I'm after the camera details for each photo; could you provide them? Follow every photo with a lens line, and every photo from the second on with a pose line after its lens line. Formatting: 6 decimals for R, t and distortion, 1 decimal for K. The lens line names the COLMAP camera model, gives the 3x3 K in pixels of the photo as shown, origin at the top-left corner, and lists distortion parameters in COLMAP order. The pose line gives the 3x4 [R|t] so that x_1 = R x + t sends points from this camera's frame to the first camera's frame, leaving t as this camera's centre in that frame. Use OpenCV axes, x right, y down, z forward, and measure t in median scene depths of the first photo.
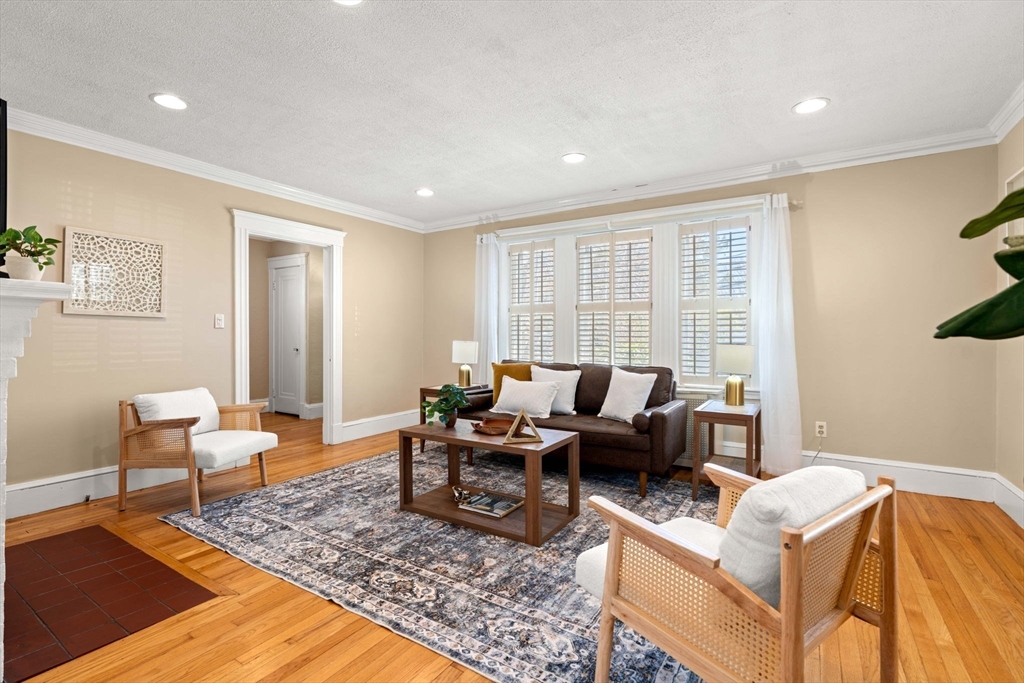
lens RADIAL K [[466.7, 0, 514.3], [0, 466.7, 335.0], [0, 0, 1]] dist [-0.010955, 0.004084]
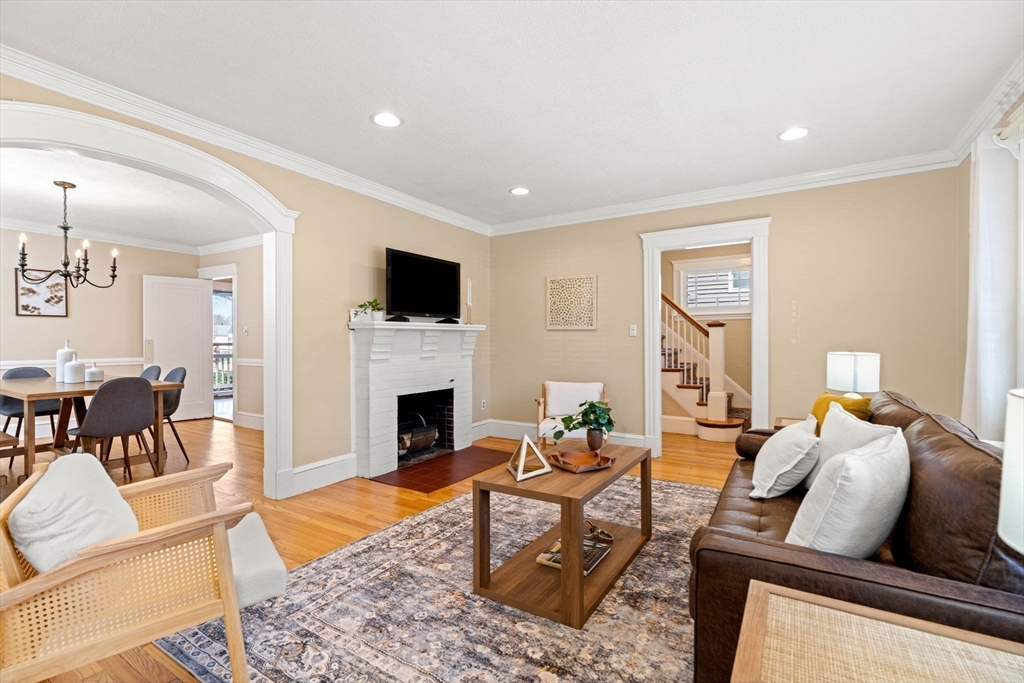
lens RADIAL K [[466.7, 0, 510.8], [0, 466.7, 345.3], [0, 0, 1]] dist [-0.010955, 0.004084]
pose [[0.005256, 0.008291, -0.999952, 0.940753], [0.000881, 0.999965, 0.008296, -0.003267], [0.999986, -0.000925, 0.005249, 1.116698]]
